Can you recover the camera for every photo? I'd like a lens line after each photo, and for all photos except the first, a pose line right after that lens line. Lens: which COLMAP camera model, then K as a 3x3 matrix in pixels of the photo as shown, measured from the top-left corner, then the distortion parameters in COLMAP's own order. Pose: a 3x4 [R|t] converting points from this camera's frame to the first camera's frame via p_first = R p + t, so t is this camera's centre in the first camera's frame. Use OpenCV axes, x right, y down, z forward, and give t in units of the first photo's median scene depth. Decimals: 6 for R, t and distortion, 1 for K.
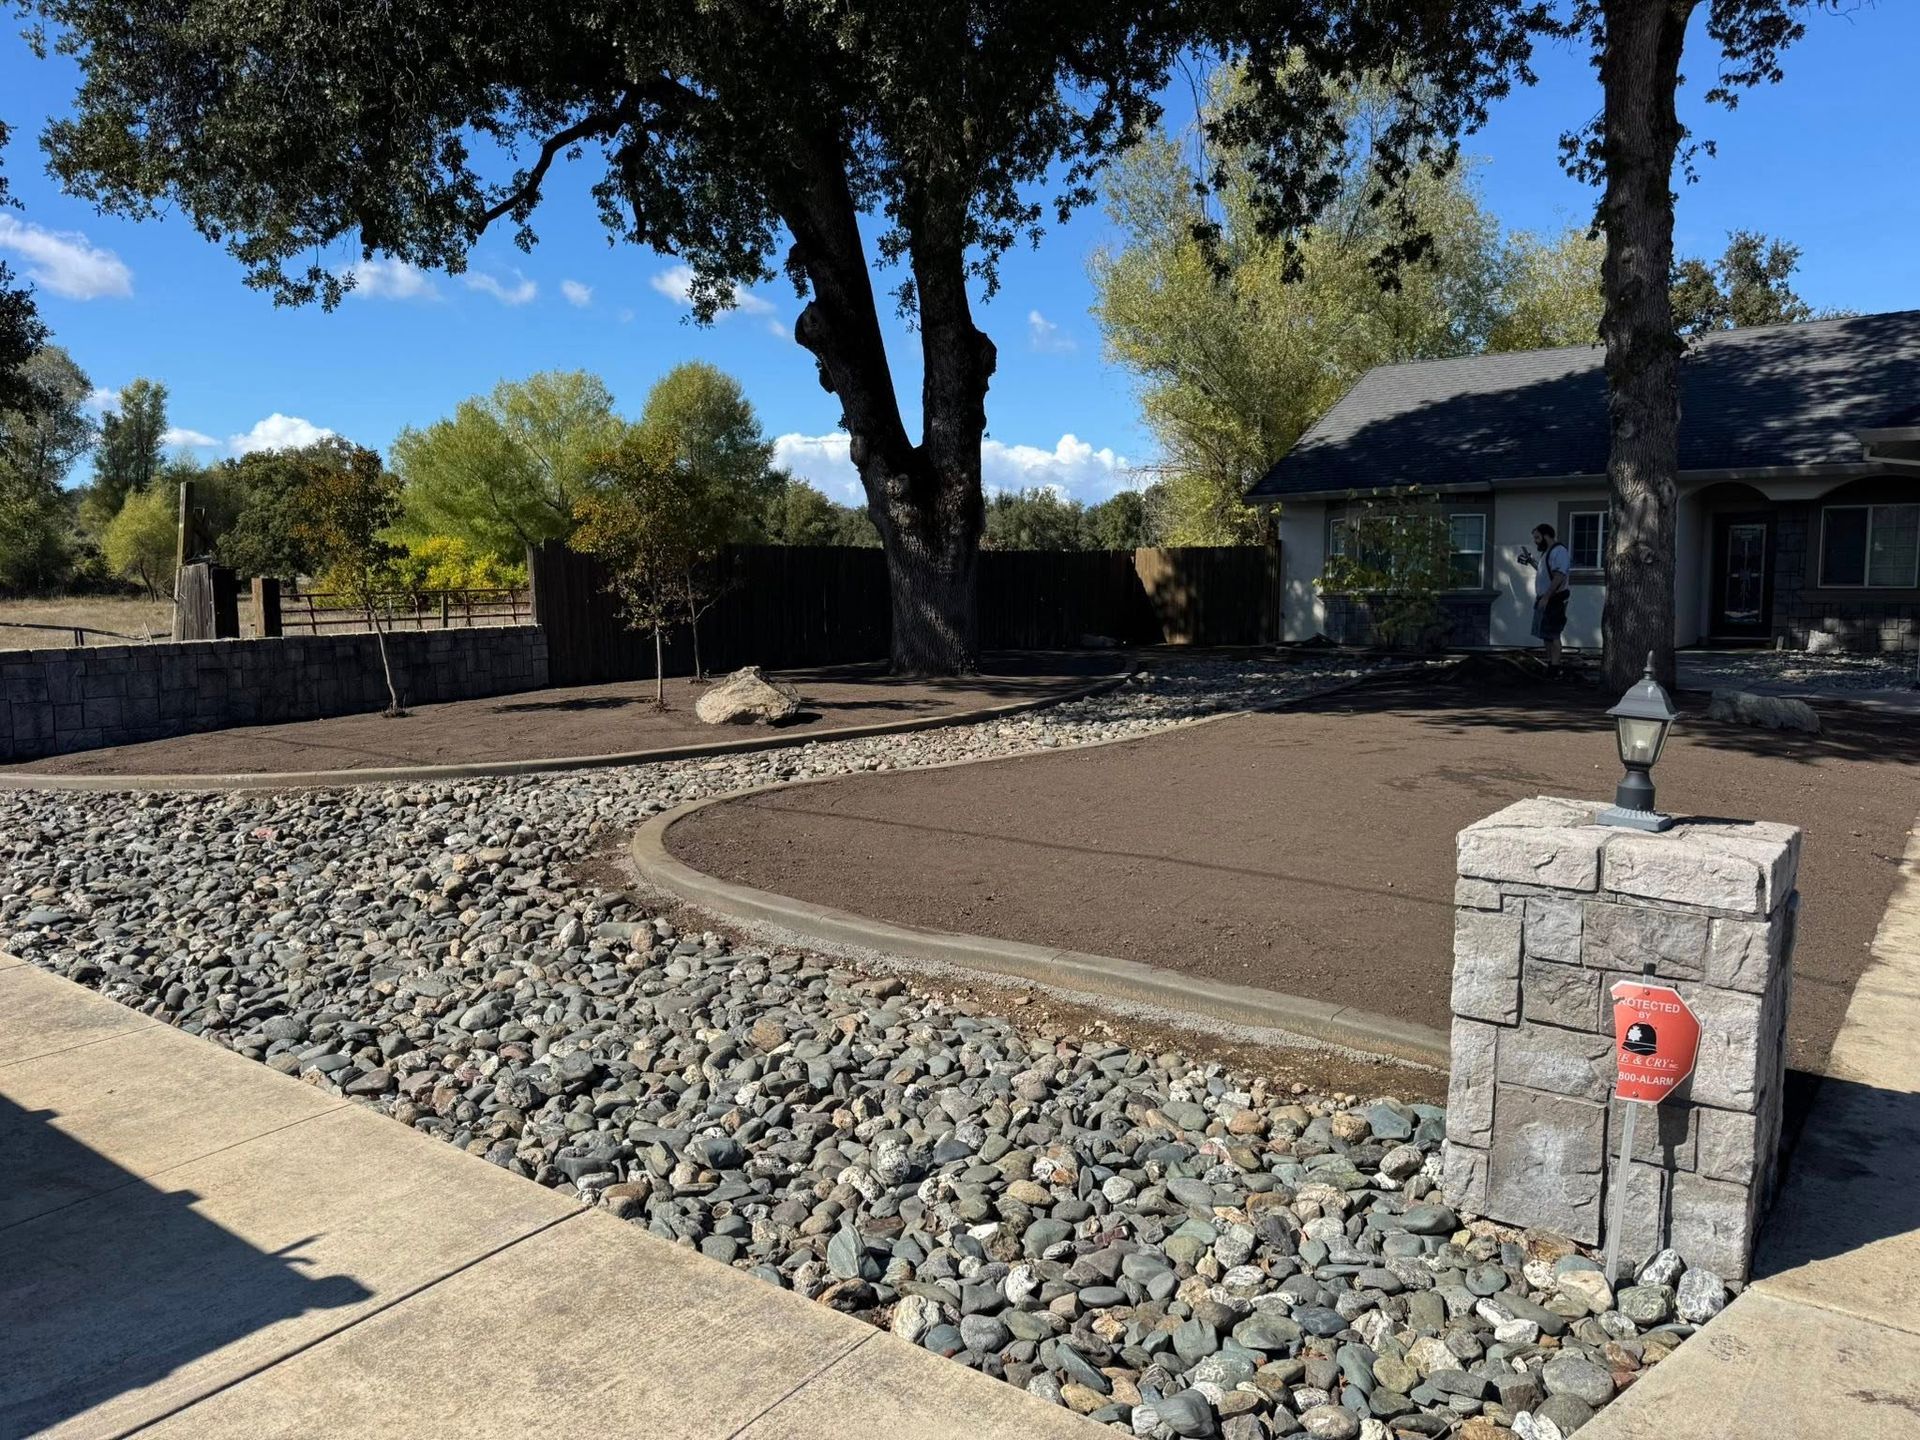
lens RADIAL K [[1291.3, 0, 960.0], [0, 1291.3, 720.0], [0, 0, 1]] dist [0.024952, -0.042135]
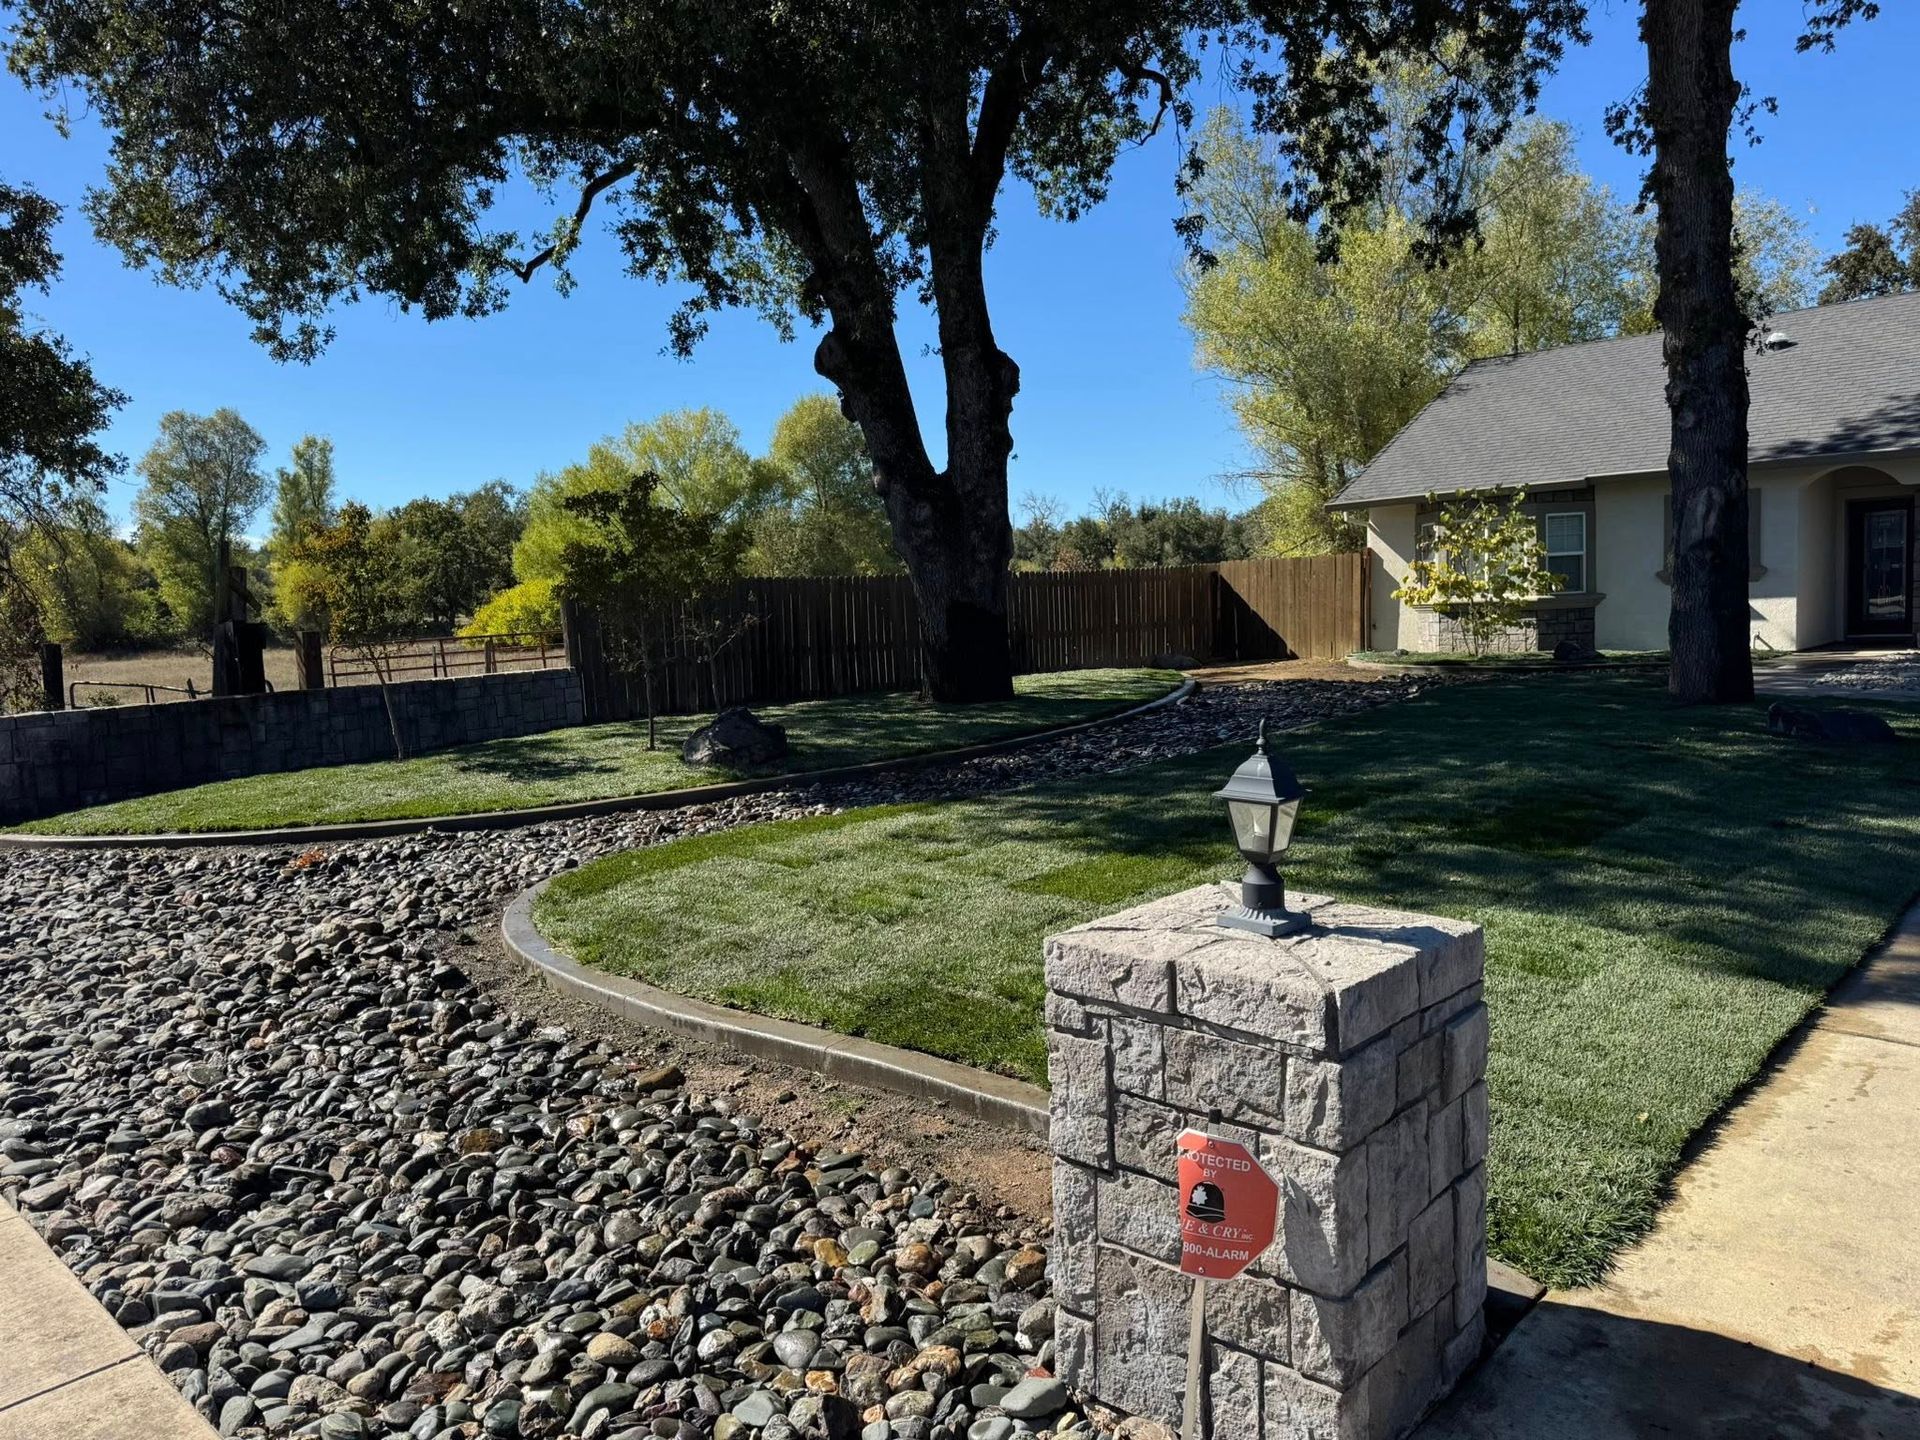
lens RADIAL K [[1287.8, 0, 1024.4], [0, 1287.8, 716.9], [0, 0, 1]] dist [0.030493, -0.047996]
pose [[0.994416, -0.028656, -0.101568, 0.134787], [0.027409, 0.999531, -0.013658, -0.013817], [0.101911, 0.010798, 0.994735, 0.046826]]
